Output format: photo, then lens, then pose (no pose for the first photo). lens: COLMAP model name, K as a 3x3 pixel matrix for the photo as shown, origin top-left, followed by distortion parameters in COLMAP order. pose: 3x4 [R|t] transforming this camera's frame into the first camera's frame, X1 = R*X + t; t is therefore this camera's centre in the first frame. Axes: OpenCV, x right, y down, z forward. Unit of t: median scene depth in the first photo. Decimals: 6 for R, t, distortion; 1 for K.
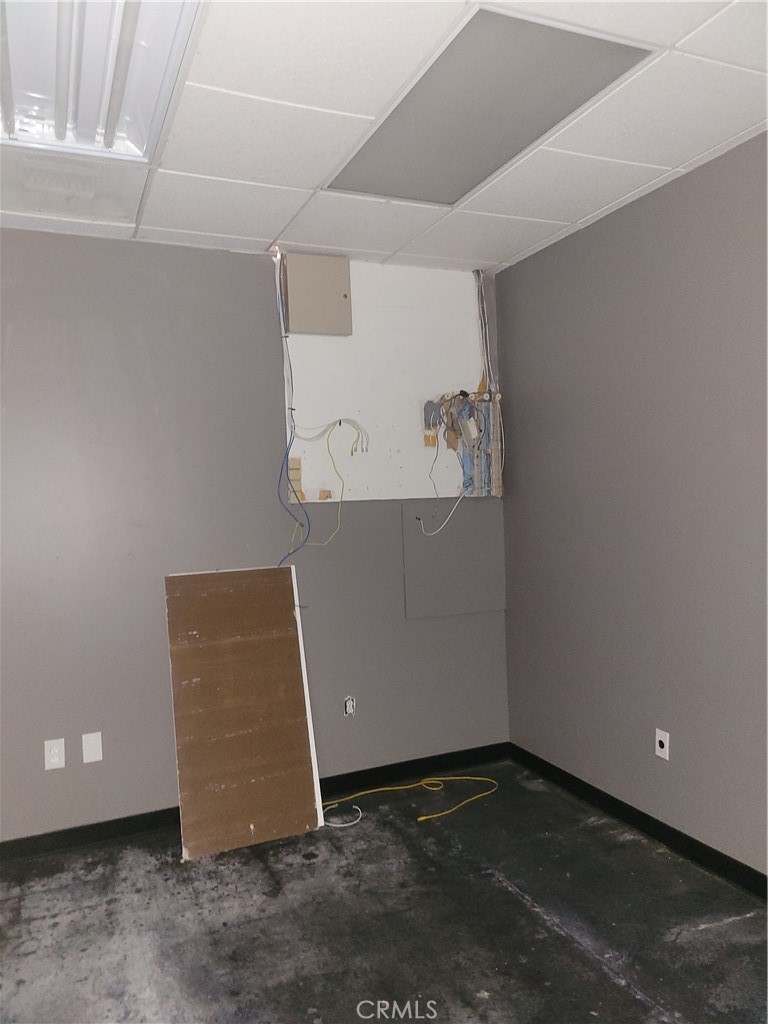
lens RADIAL K [[750.5, 0, 381.2], [0, 750.5, 494.4], [0, 0, 1]] dist [0.054863, -0.041459]
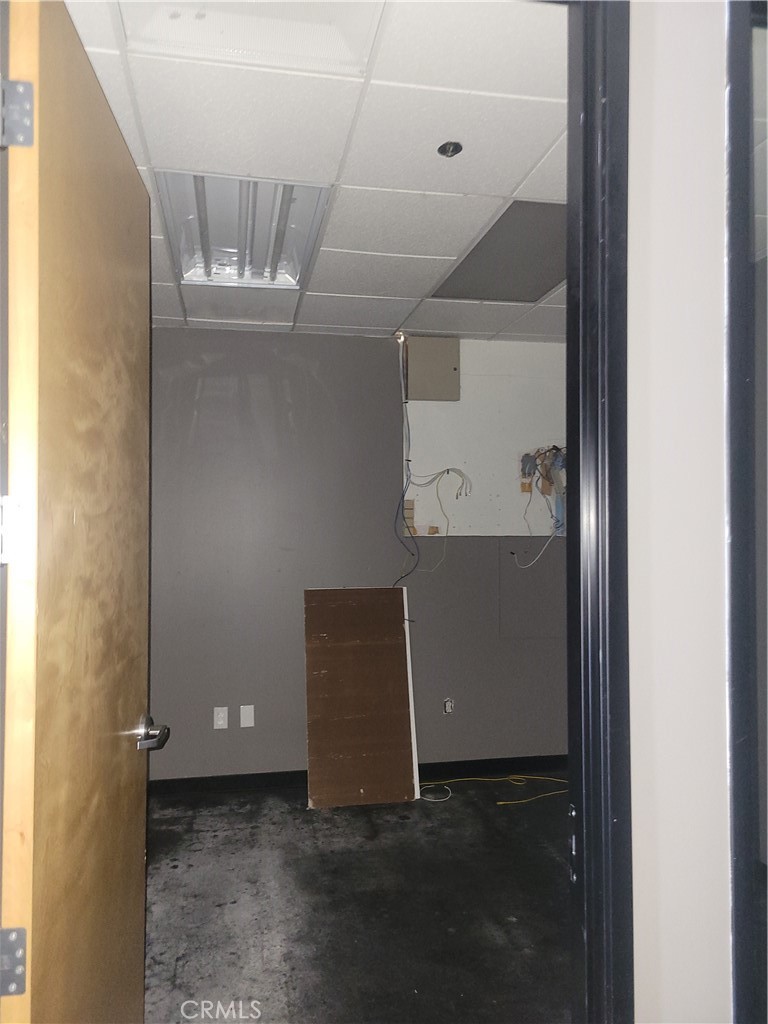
lens RADIAL K [[750.5, 0, 381.2], [0, 750.5, 494.4], [0, 0, 1]] dist [0.054863, -0.041459]
pose [[0.975749, 0.026187, -0.217319, 0.129449], [-0.033273, 0.999025, -0.029012, -0.024026], [0.216348, 0.035540, 0.975669, -0.260235]]
